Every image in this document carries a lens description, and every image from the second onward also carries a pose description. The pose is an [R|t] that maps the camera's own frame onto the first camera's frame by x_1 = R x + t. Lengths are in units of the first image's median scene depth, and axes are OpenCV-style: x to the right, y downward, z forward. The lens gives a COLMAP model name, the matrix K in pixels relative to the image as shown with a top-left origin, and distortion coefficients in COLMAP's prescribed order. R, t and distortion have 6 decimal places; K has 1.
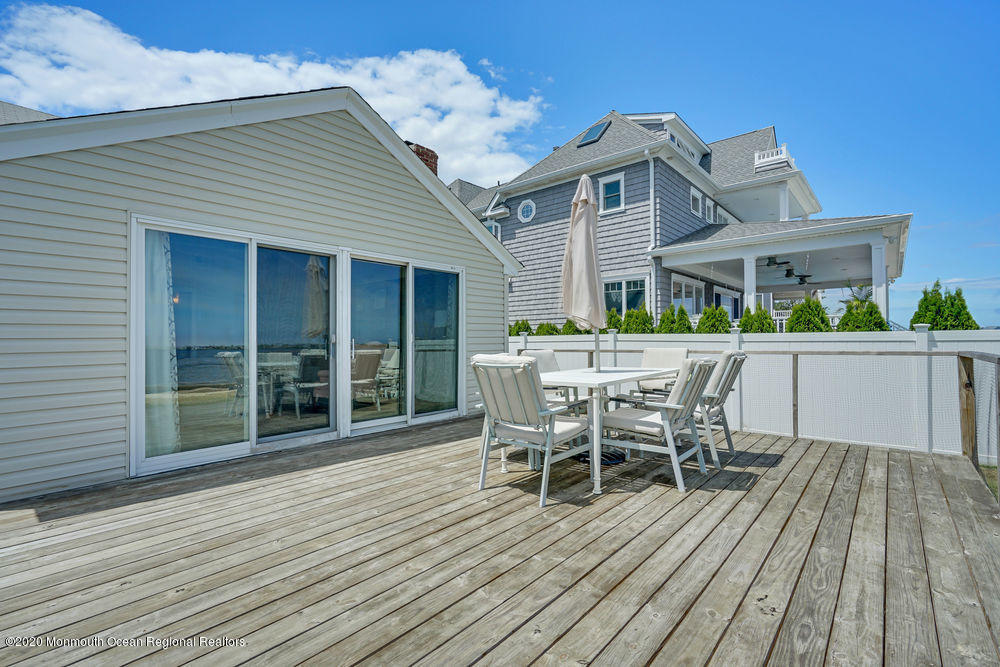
lens RADIAL K [[449.6, 0, 499.9], [0, 449.6, 333.5], [0, 0, 1]] dist [-0.001673, 0.001846]
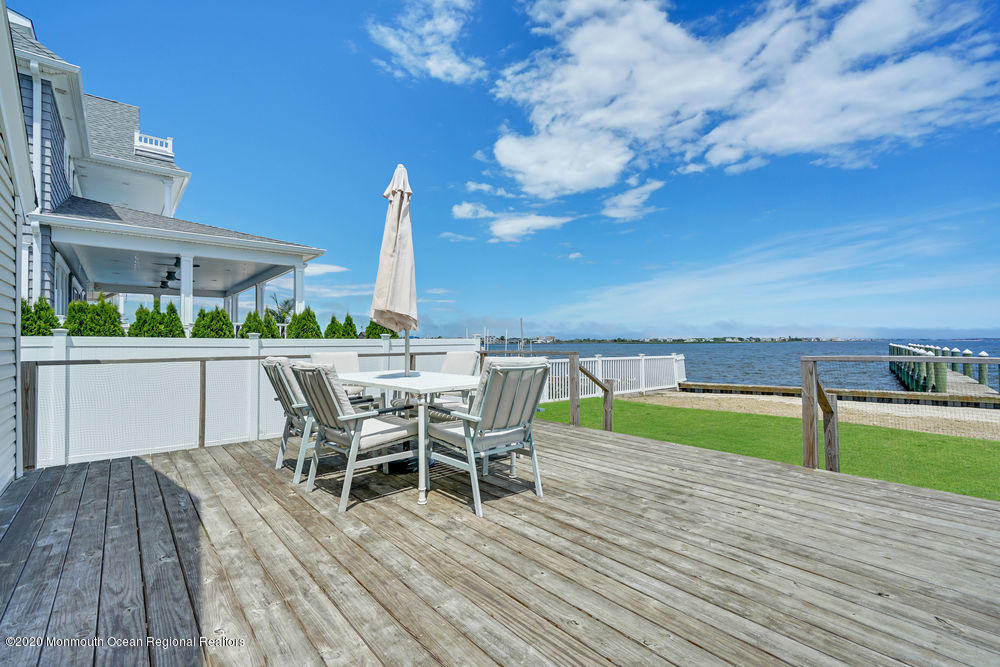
lens RADIAL K [[449.6, 0, 494.7], [0, 449.6, 340.0], [0, 0, 1]] dist [-0.001673, 0.001846]
pose [[0.155049, 0.011784, 0.987837, -0.217893], [-0.010967, 0.999888, -0.010207, 0.004724], [-0.987846, -0.009251, 0.155160, 0.206907]]
